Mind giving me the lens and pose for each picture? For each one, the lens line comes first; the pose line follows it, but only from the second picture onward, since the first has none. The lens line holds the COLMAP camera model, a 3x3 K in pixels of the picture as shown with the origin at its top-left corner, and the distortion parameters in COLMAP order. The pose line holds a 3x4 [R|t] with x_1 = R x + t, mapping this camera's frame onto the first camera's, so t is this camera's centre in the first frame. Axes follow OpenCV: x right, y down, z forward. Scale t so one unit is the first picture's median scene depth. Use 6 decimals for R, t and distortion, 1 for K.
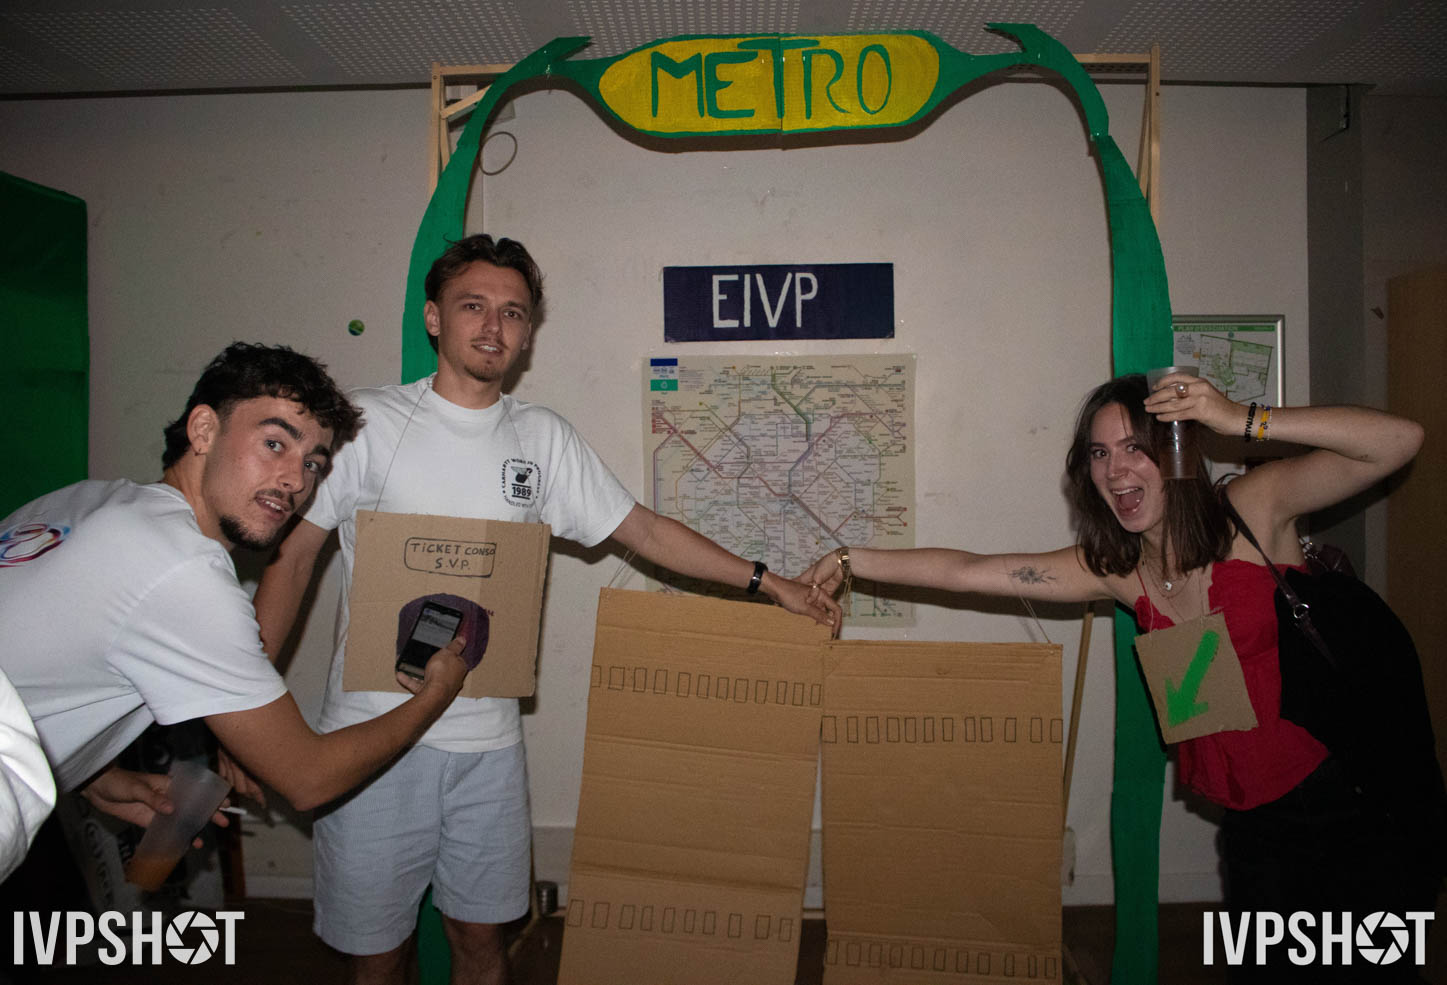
lens RADIAL K [[1311.4, 0, 747.7], [0, 1311.4, 506.1], [0, 0, 1]] dist [-0.151833, 0.093145]
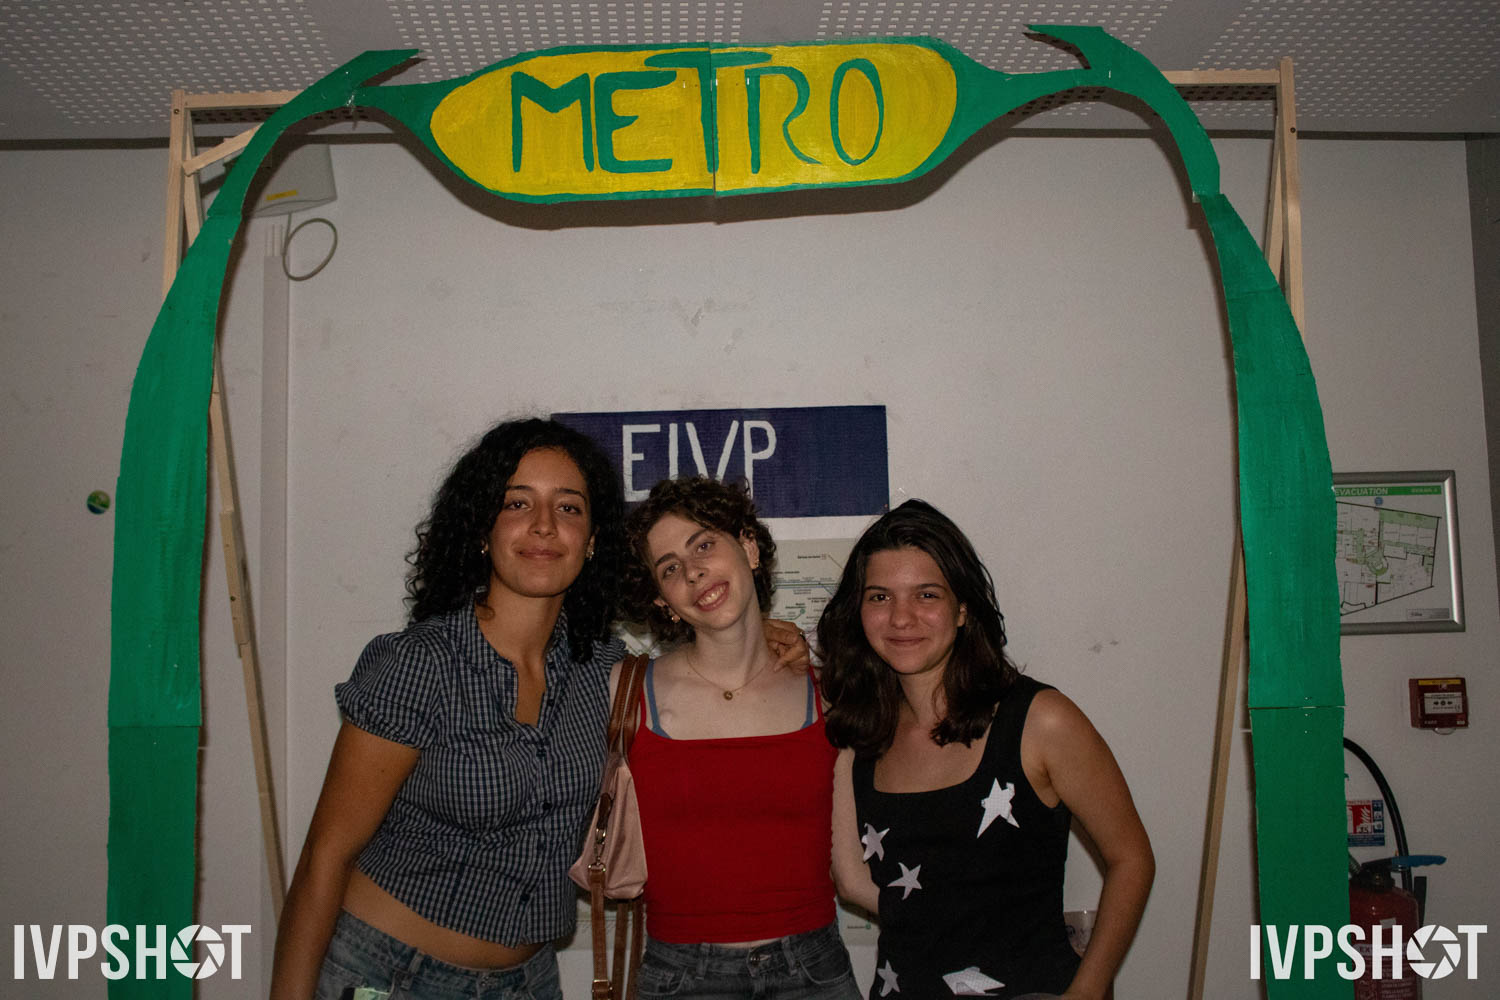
lens RADIAL K [[1579.4, 0, 755.2], [0, 1579.4, 500.8], [0, 0, 1]] dist [-0.127206, 0.133911]
pose [[0.999353, -0.008041, 0.035044, 0.017833], [0.012866, 0.990112, -0.139691, -0.028727], [-0.033574, 0.140052, 0.989575, 0.248984]]
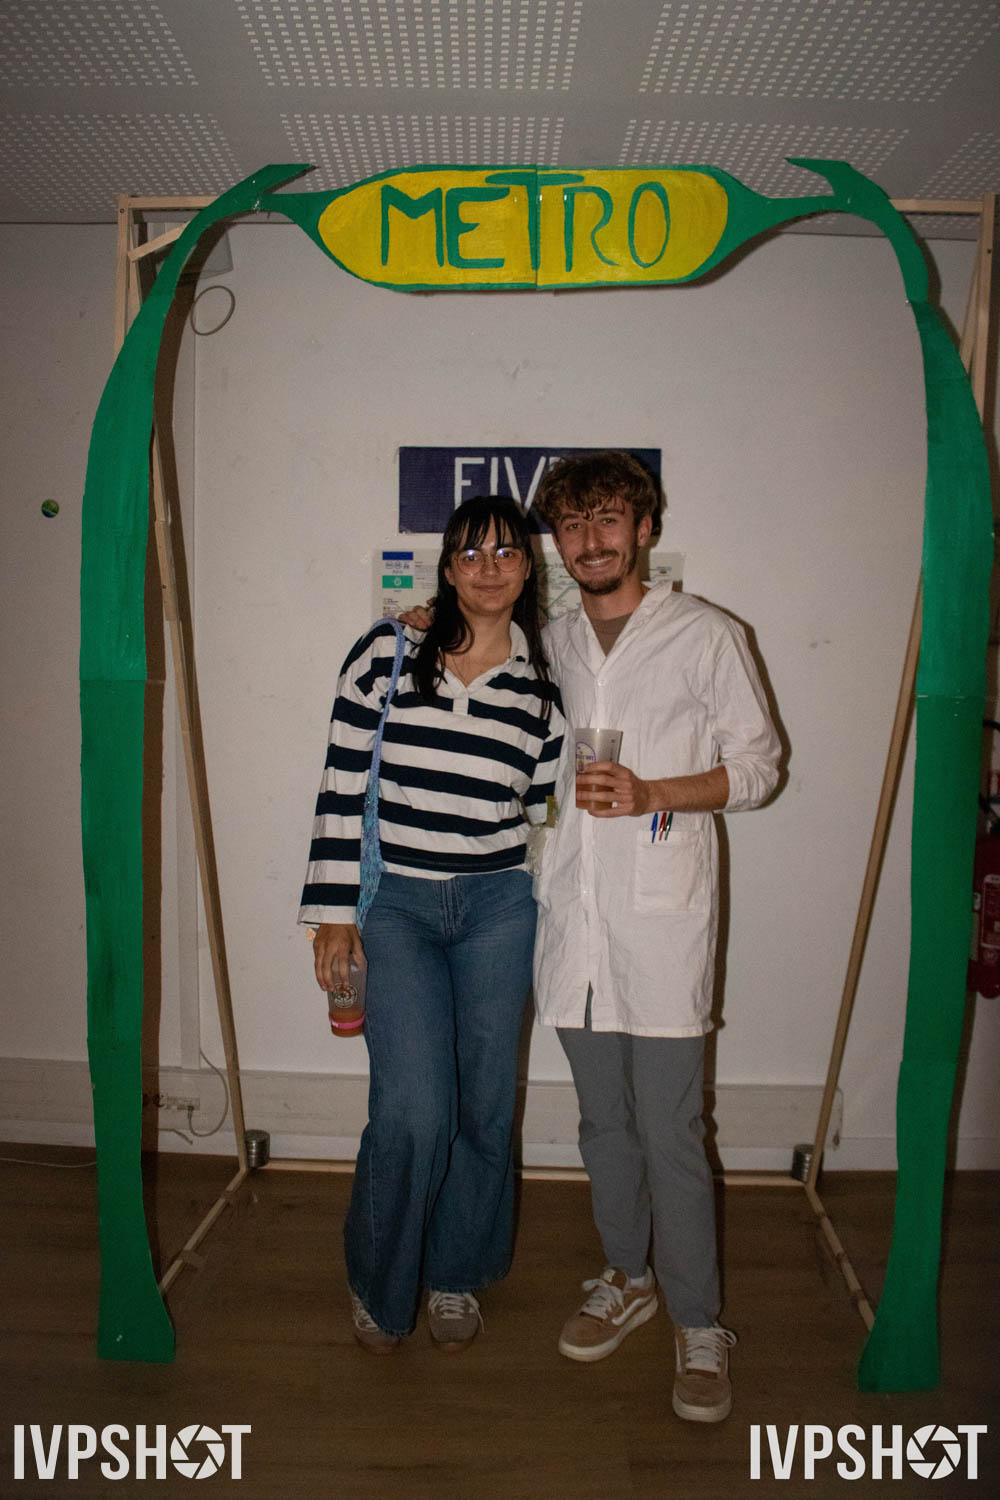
lens RADIAL K [[1308.7, 0, 498.4], [0, 1308.7, 784.4], [0, 0, 1]] dist [-0.140465, 0.111724]
pose [[0.999696, 0.024616, 0.001484, 0.008629], [-0.024660, 0.997164, 0.071104, -0.027350], [0.000271, -0.071119, 0.997468, 0.151599]]
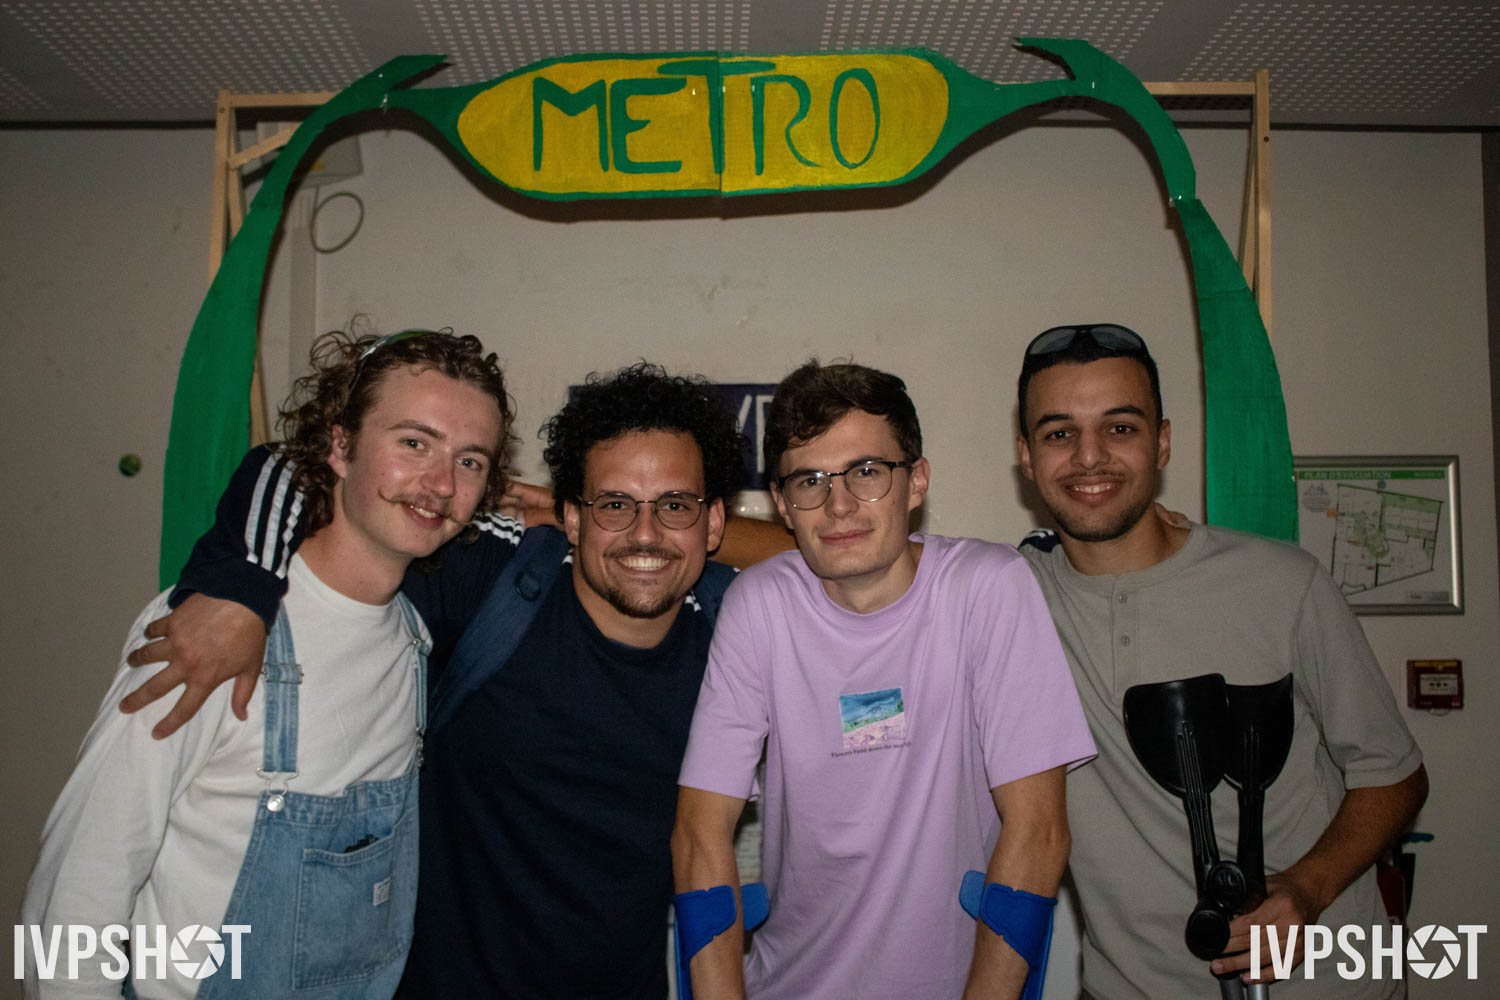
lens RADIAL K [[1747.5, 0, 753.4], [0, 1747.5, 497.7], [0, 0, 1]] dist [-0.128133, 0.176924]
pose [[0.999942, 0.007443, 0.007799, 0.037638], [-0.006488, 0.993218, -0.116086, -0.020508], [-0.008610, 0.116029, 0.993209, 0.098272]]
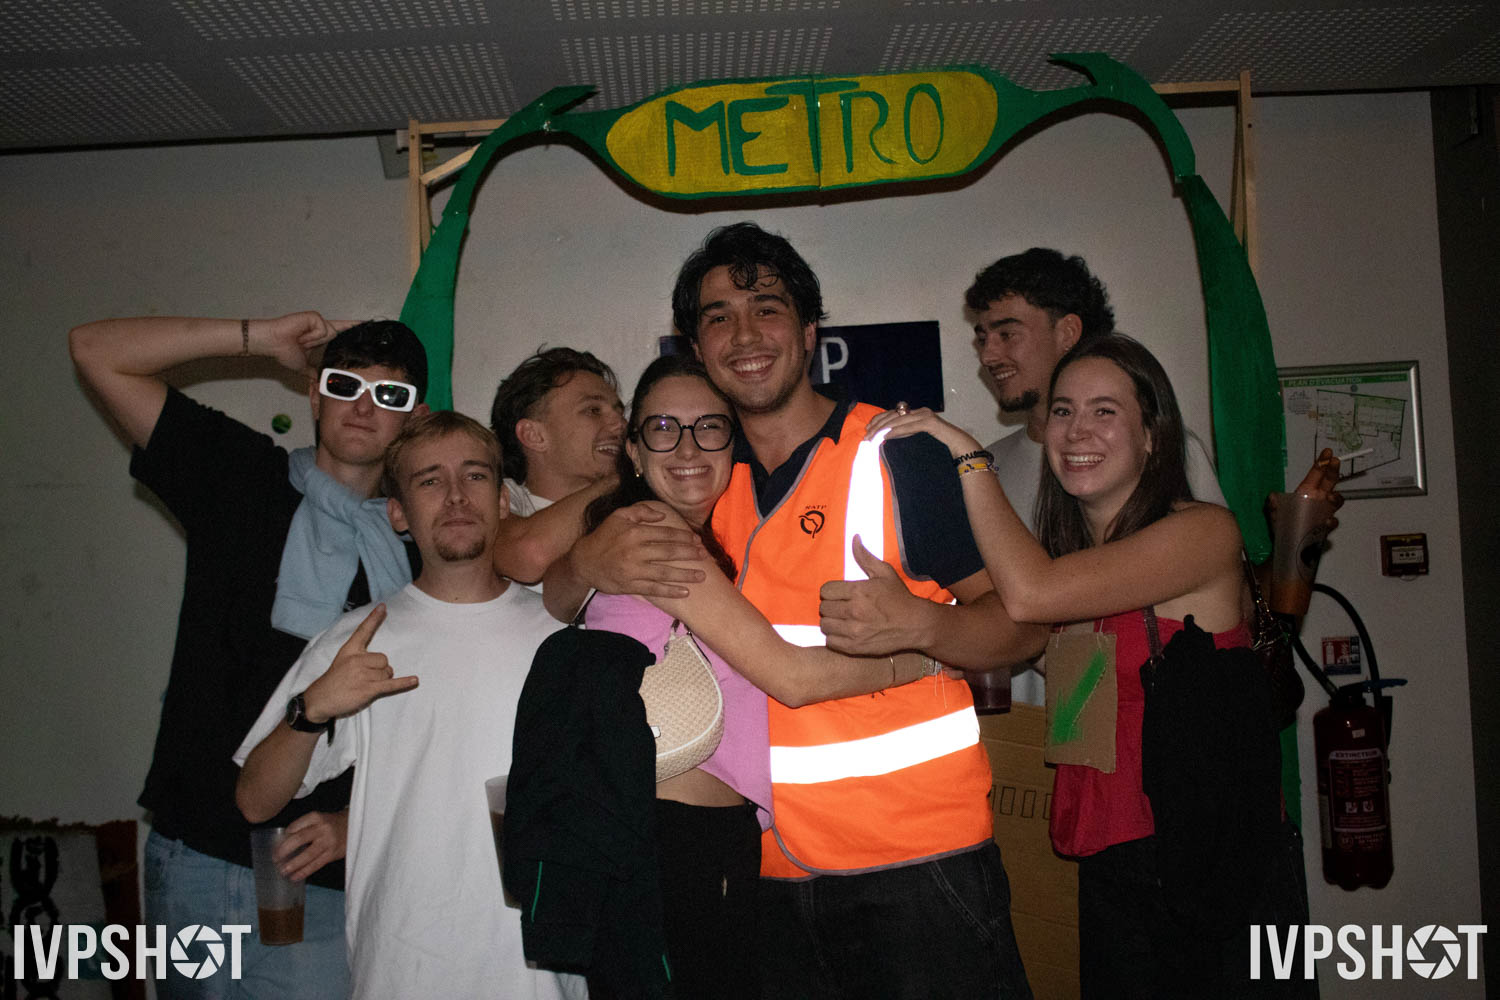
lens RADIAL K [[1900.2, 0, 718.3], [0, 1900.2, 501.8], [0, 0, 1]] dist [-0.090441, 0.030554]
pose [[0.998854, -0.042821, 0.021368, -0.077573], [0.044184, 0.996706, -0.068003, 0.003816], [-0.018386, 0.068869, 0.997456, -0.249756]]
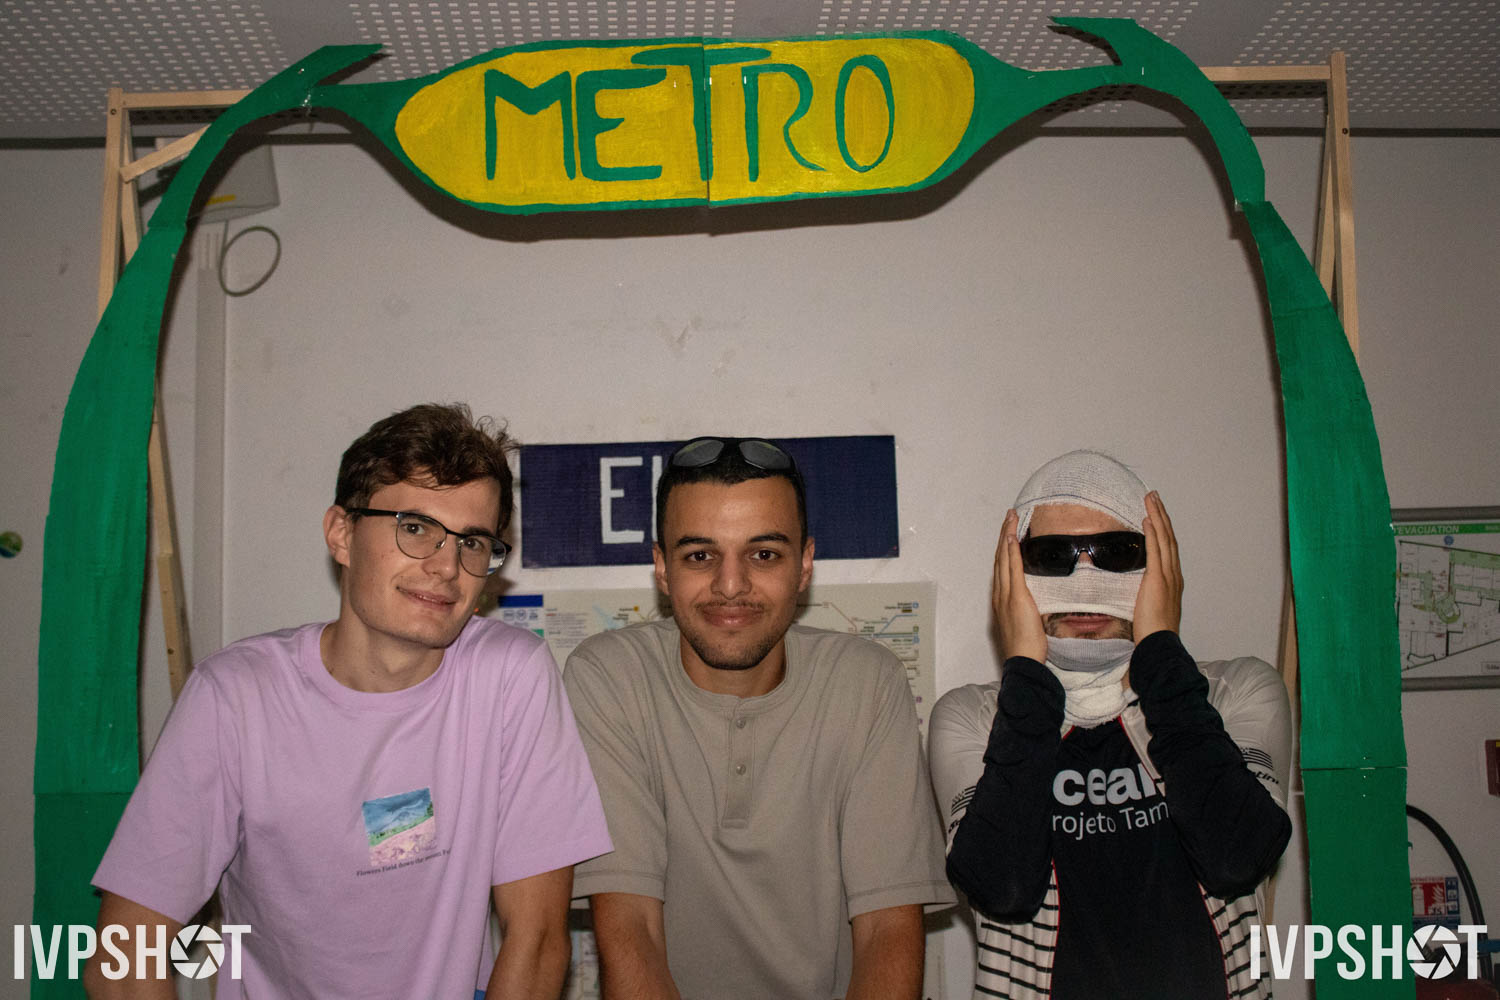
lens RADIAL K [[1831.9, 0, 741.8], [0, 1831.9, 497.8], [0, 0, 1]] dist [-0.089684, 0.077017]
pose [[0.999209, -0.009436, 0.038630, 0.008174], [0.015678, 0.986231, -0.164628, -0.021843], [-0.036545, 0.165104, 0.985599, 0.208507]]
